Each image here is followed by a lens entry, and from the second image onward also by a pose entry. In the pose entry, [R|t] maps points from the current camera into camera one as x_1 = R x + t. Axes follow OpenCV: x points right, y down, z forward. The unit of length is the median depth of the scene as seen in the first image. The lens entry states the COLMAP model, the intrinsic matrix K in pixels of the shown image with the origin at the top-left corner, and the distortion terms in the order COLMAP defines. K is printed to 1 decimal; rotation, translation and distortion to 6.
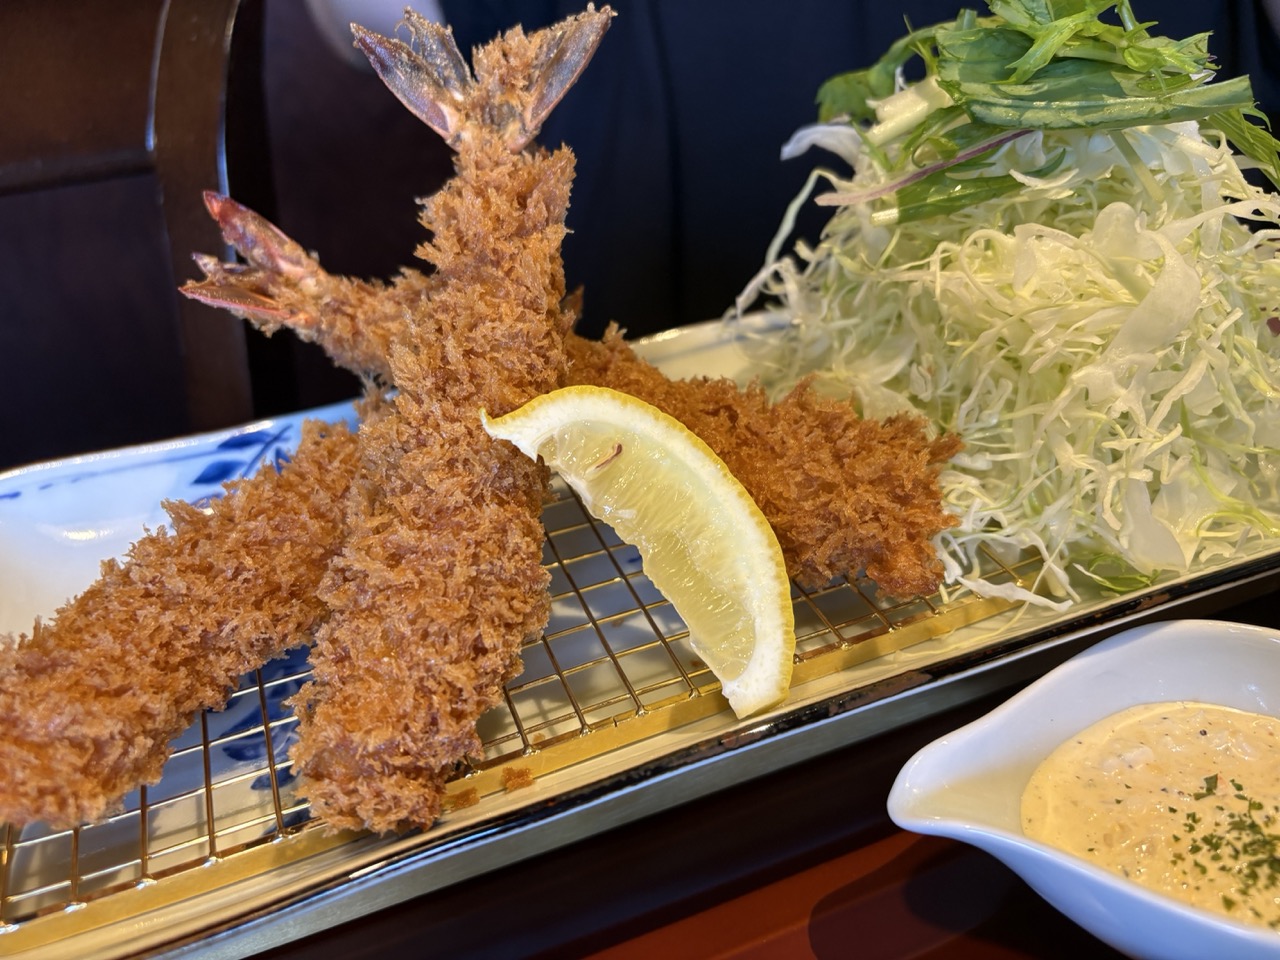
lens RADIAL K [[1014.1, 0, 640.0], [0, 1014.1, 480.0], [0, 0, 1]] dist [0.033118, -0.077733]
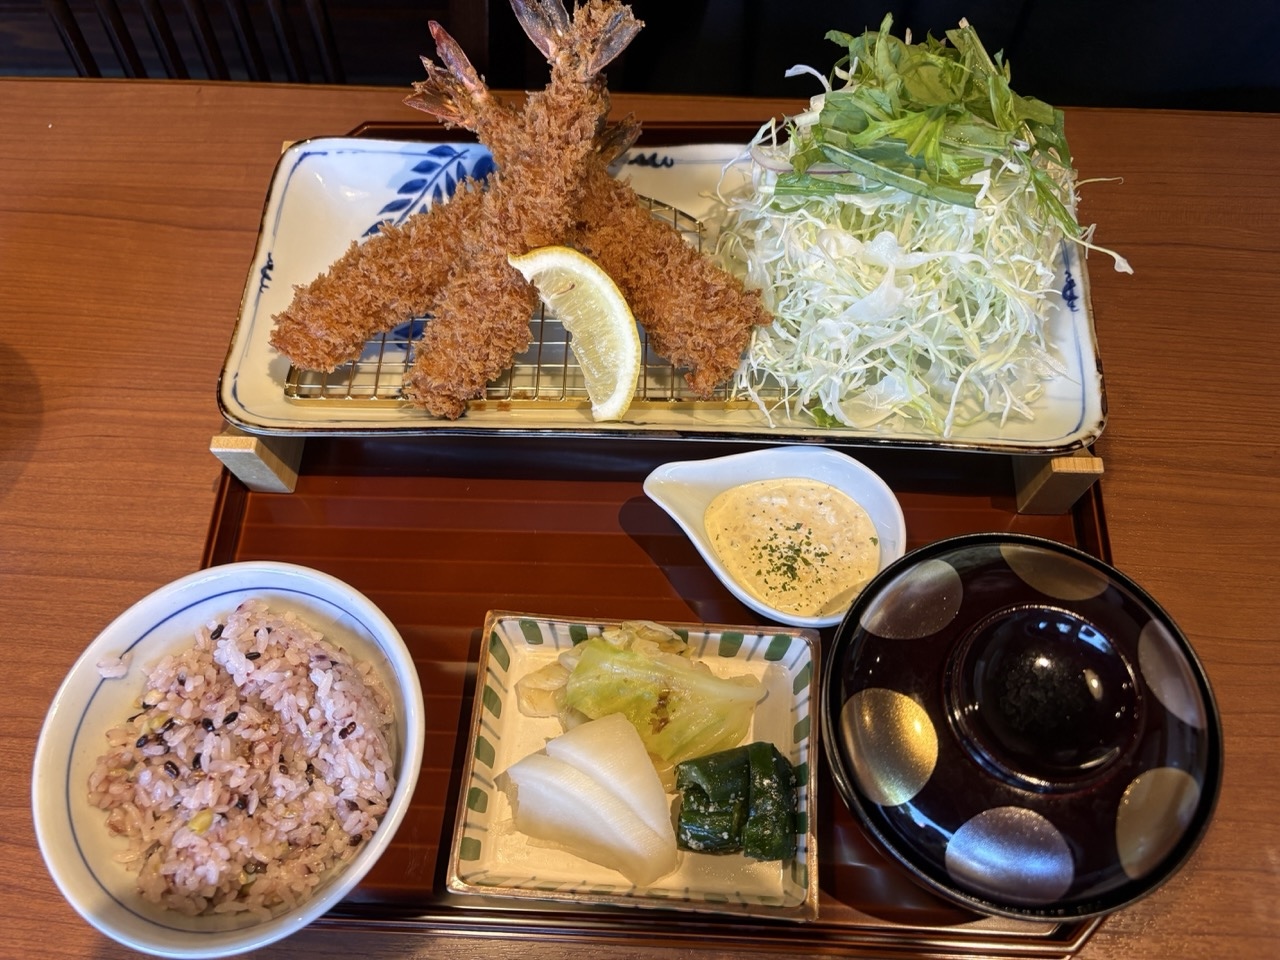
lens RADIAL K [[1014.1, 0, 640.0], [0, 1014.1, 480.0], [0, 0, 1]] dist [0.033118, -0.077733]
pose [[0.914023, 0.368239, -0.170180, 0.587622], [-0.224971, 0.809226, 0.542716, -0.845405], [0.337564, -0.457769, 0.822495, -0.794966]]
